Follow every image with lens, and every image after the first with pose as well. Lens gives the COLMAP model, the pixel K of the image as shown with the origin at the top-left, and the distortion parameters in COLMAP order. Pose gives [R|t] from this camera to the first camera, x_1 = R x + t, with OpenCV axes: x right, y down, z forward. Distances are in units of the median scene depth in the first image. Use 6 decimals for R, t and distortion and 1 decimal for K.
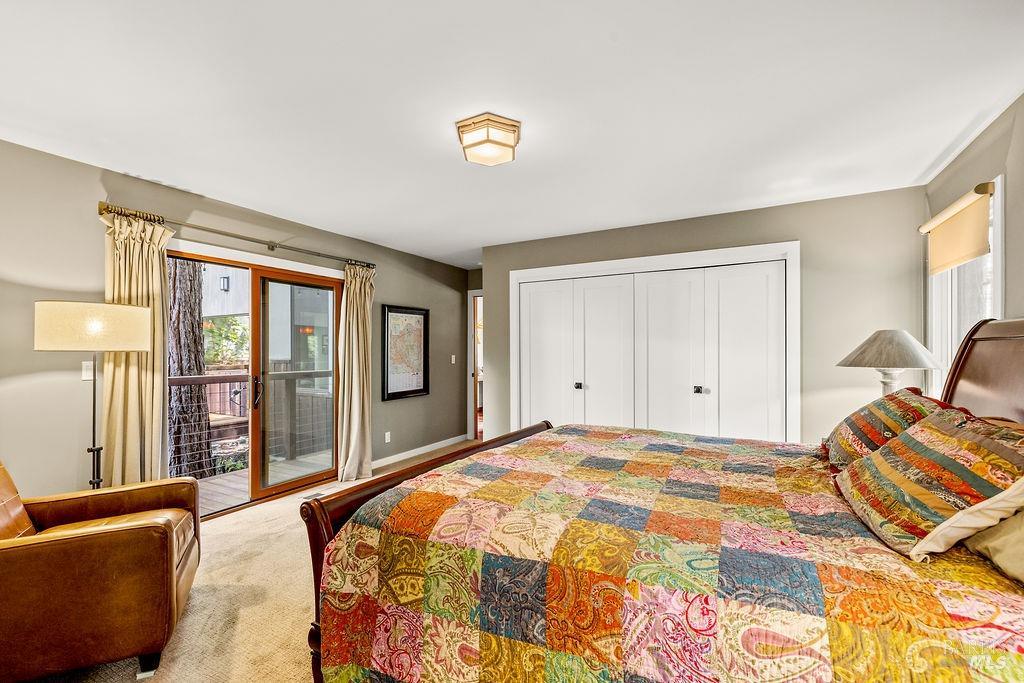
lens RADIAL K [[439.3, 0, 511.5], [0, 439.3, 347.0], [0, 0, 1]] dist [0.003778, -0.001344]
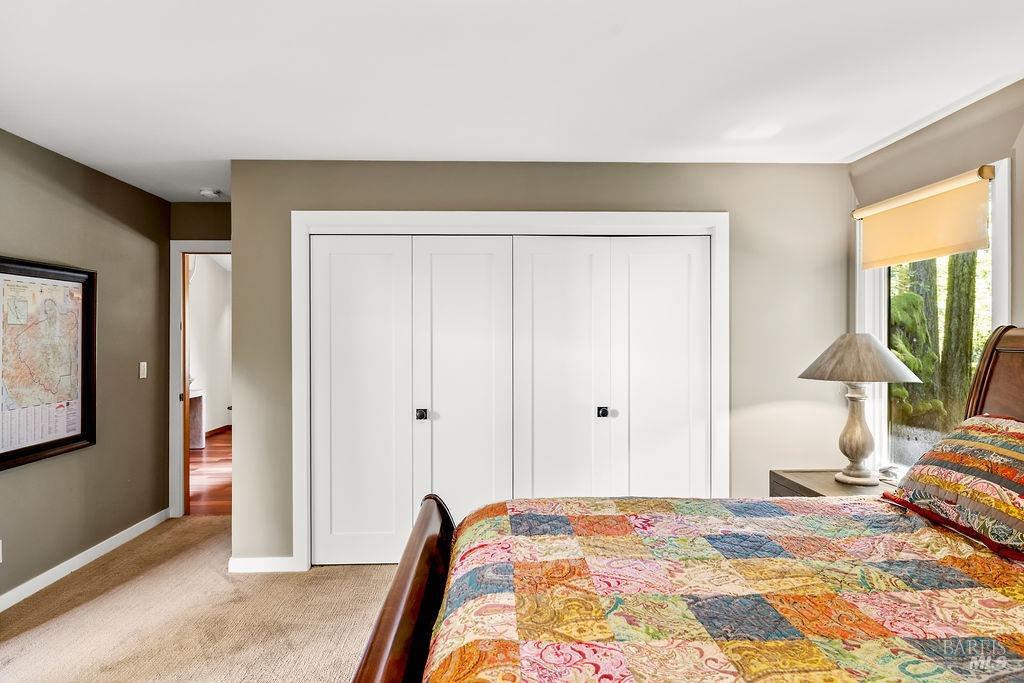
lens RADIAL K [[579.7, 0, 511.5], [0, 579.7, 337.3], [0, 0, 1]] dist [-0.002393, 0.000638]
pose [[0.860680, 0.003024, 0.509138, -0.157376], [-0.004356, 0.999989, 0.001425, -0.019981], [-0.509128, -0.003444, 0.860684, 0.273379]]
